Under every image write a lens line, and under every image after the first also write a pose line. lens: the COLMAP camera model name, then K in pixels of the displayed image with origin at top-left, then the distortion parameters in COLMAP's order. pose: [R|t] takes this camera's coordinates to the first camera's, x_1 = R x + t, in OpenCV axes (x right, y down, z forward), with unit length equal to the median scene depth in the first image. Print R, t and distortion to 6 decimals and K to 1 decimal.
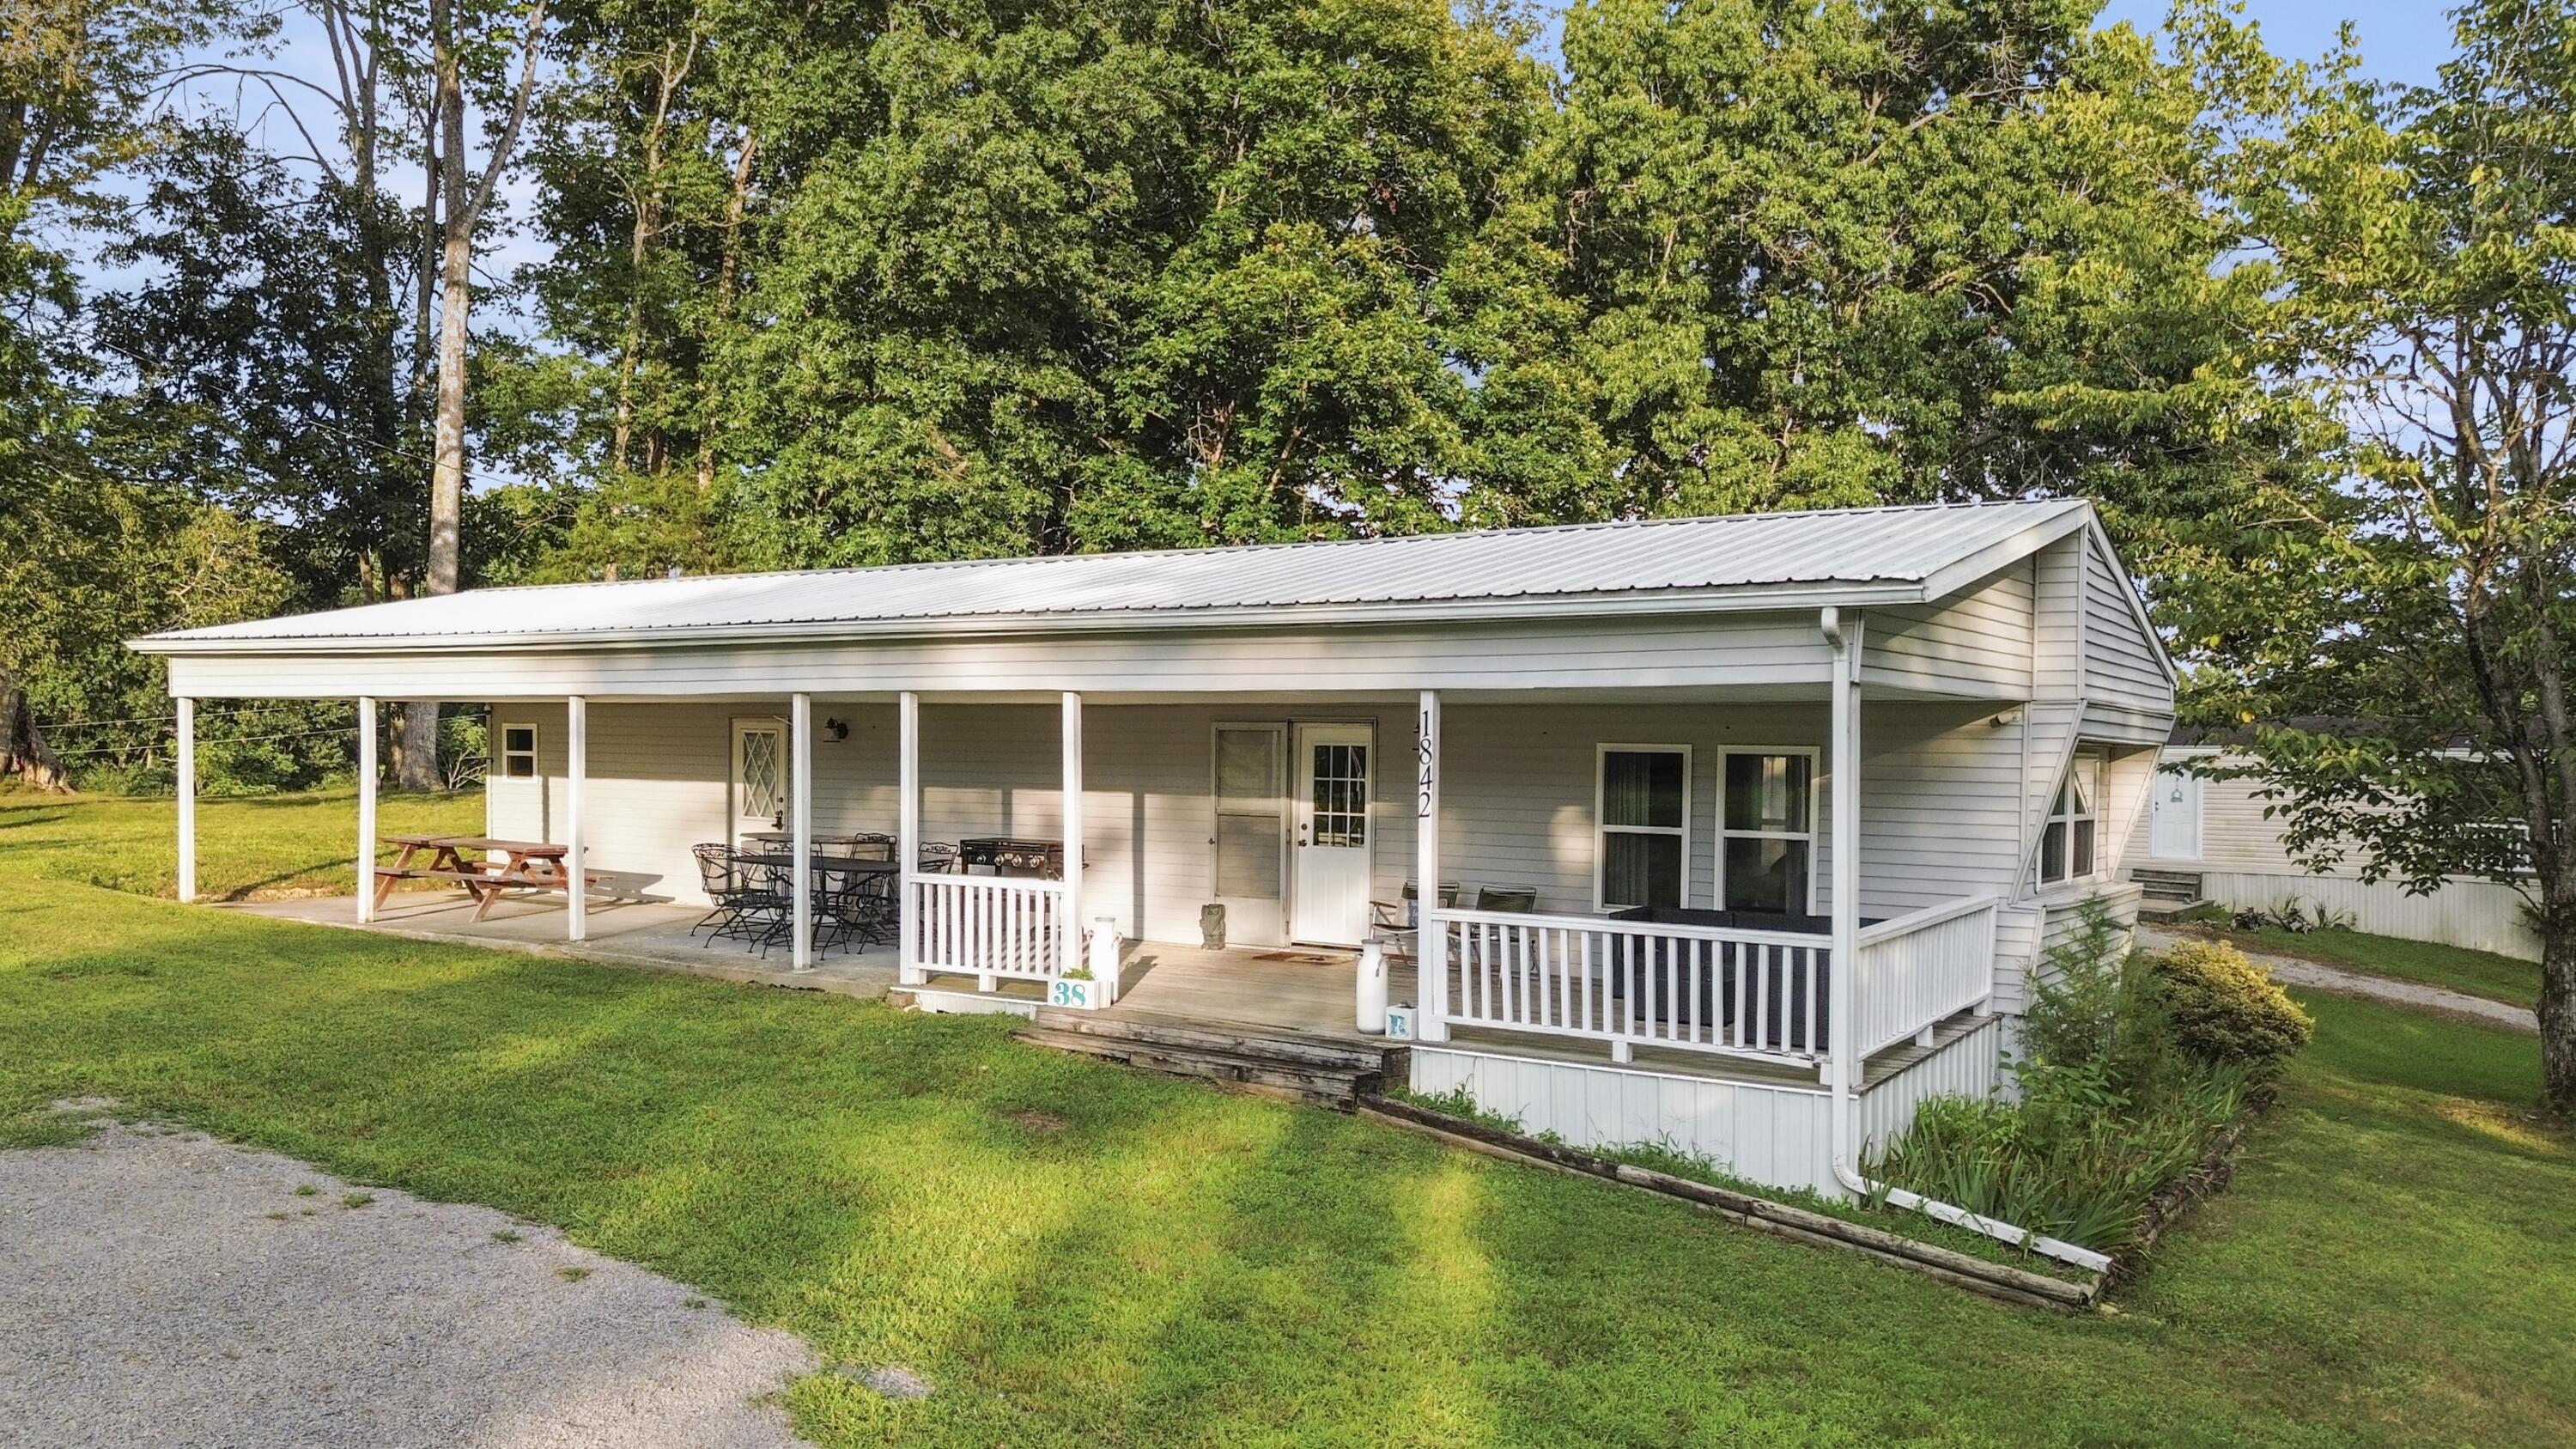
lens RADIAL K [[1847.0, 0, 1288.0], [0, 1847.0, 724.5], [0, 0, 1]] dist [0.051549, 0.001432]
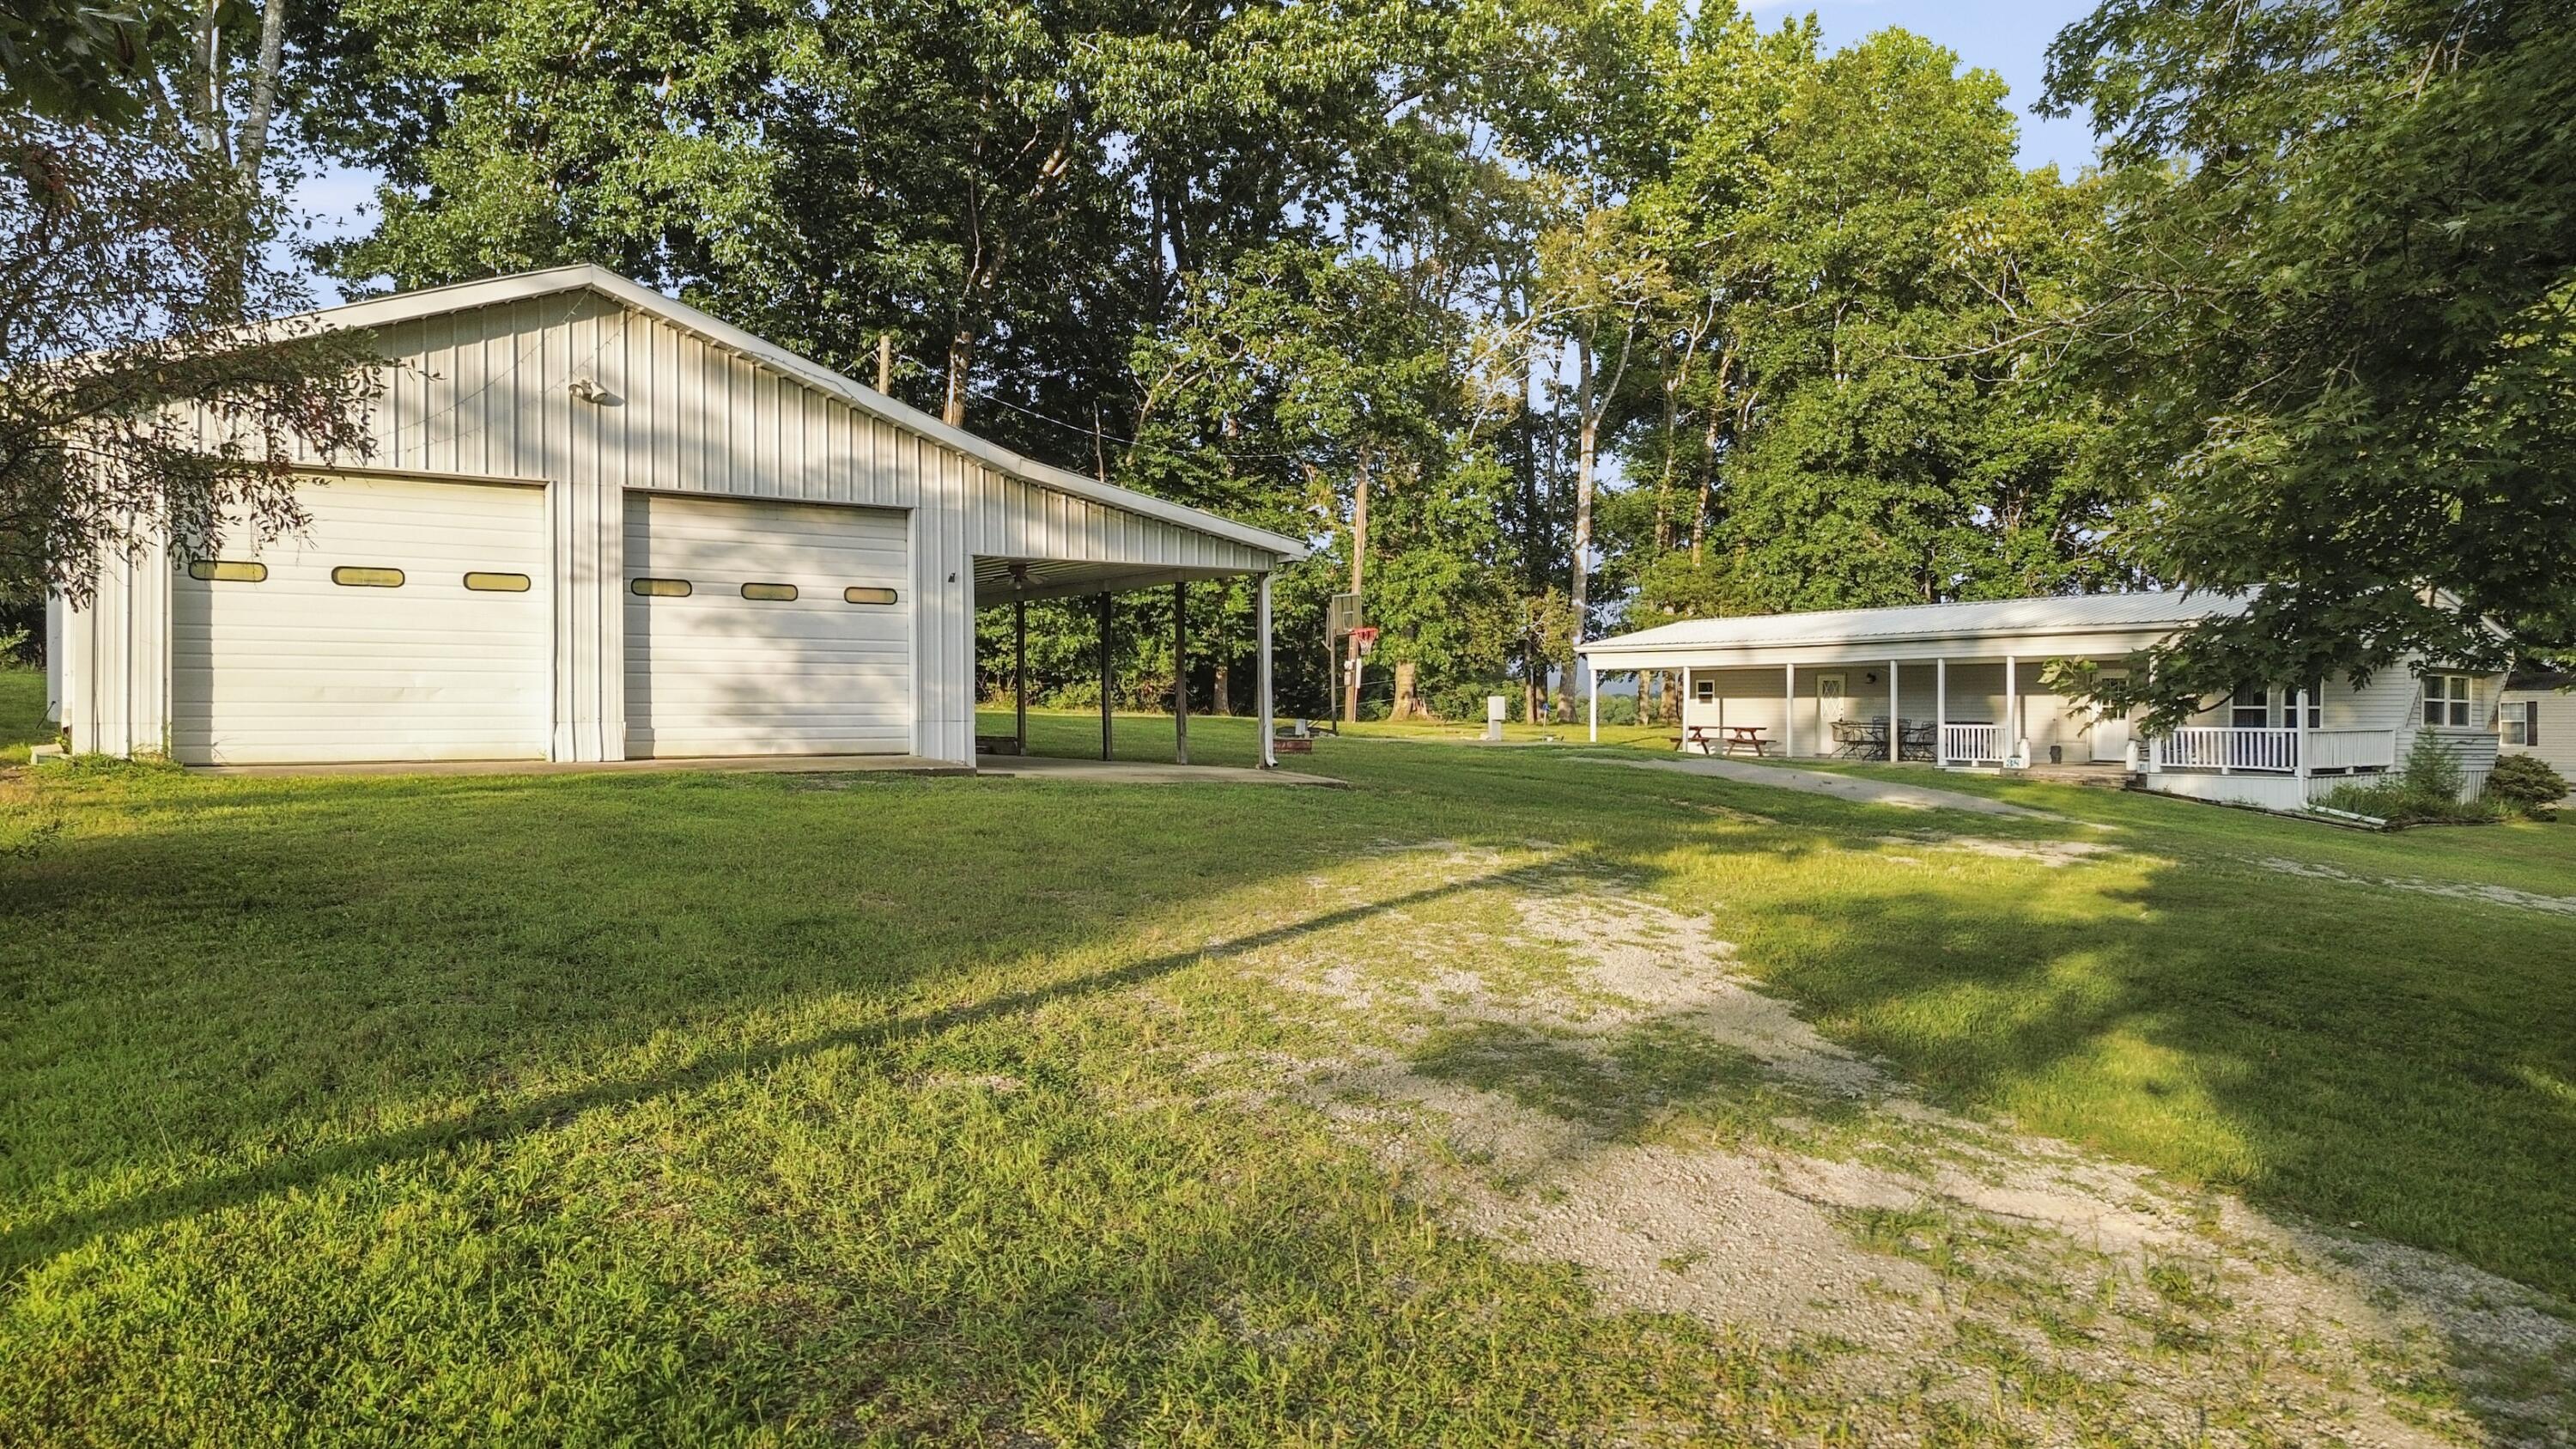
lens RADIAL K [[1847.0, 0, 1288.0], [0, 1847.0, 724.5], [0, 0, 1]] dist [0.051549, 0.001432]
pose [[0.934155, -0.007158, -0.356795, -0.069872], [0.009439, 0.999945, 0.004654, 0.031559], [0.356742, -0.007715, 0.934171, -1.050921]]
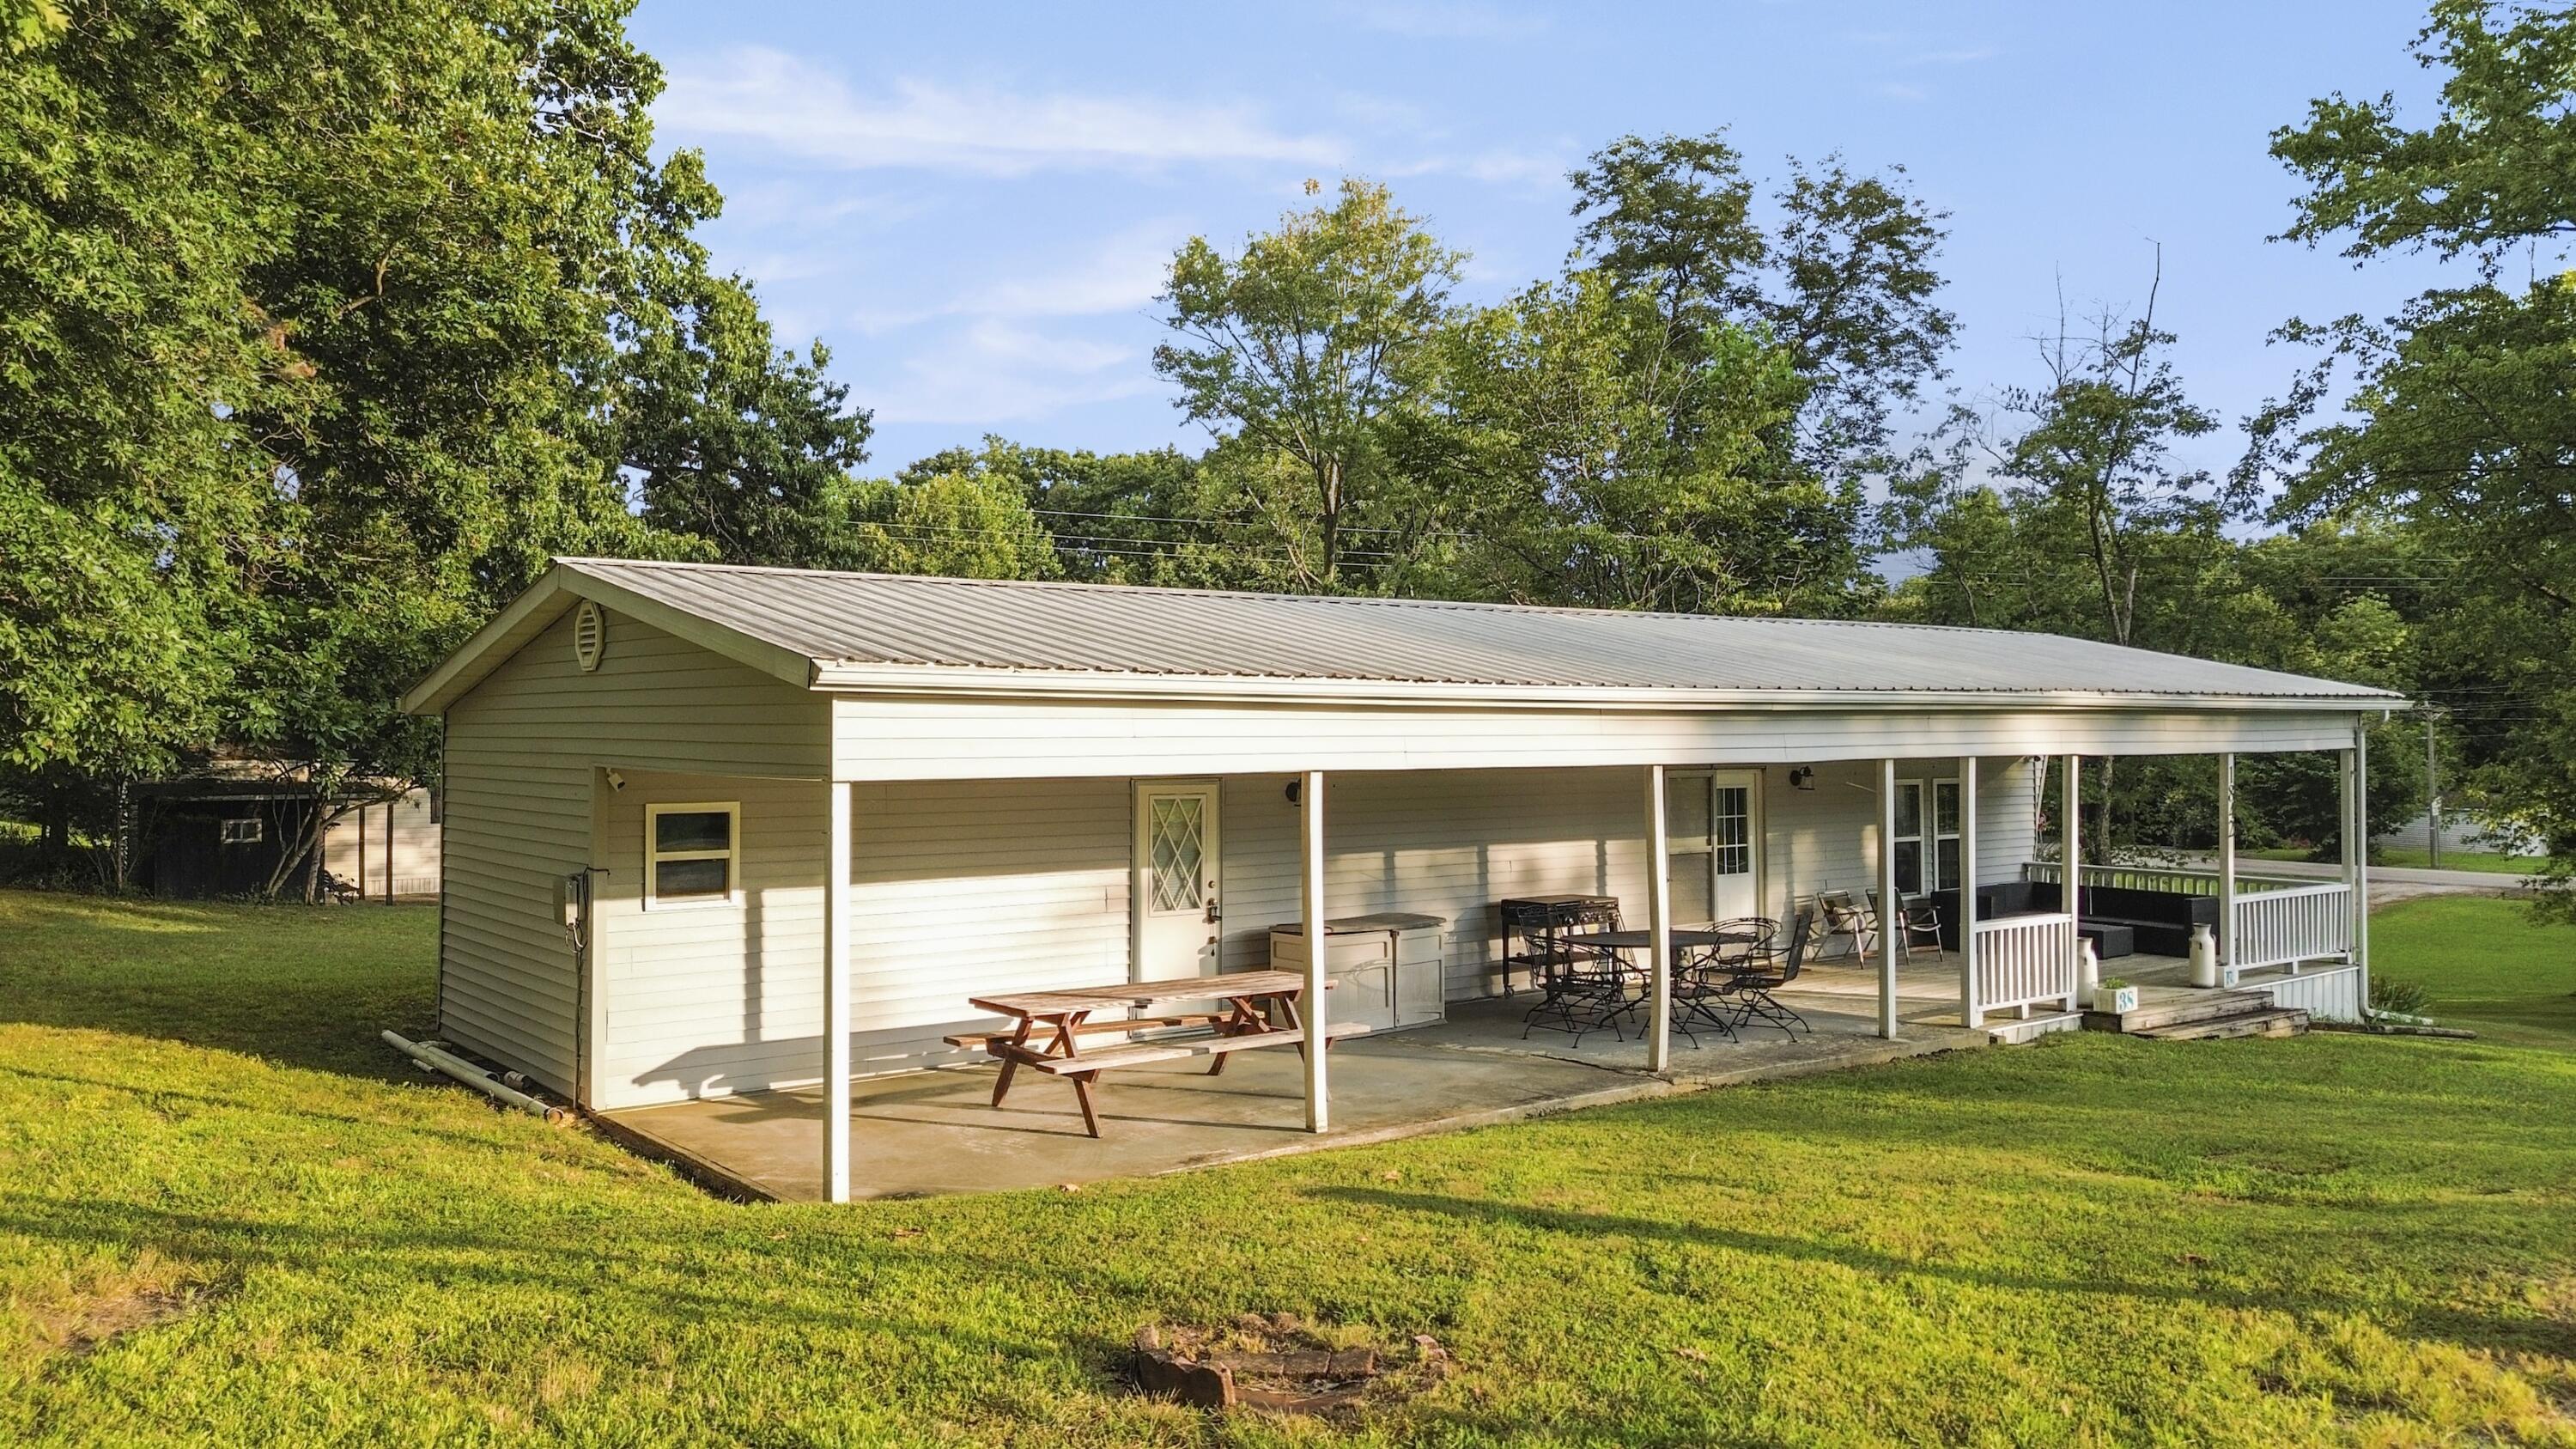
lens RADIAL K [[1847.0, 0, 1288.0], [0, 1847.0, 724.5], [0, 0, 1]] dist [0.051549, 0.001432]
pose [[0.324383, -0.007185, 0.945899, -0.741475], [-0.003176, 0.999957, 0.008685, -0.023571], [-0.945920, -0.005822, 0.324346, 0.565483]]
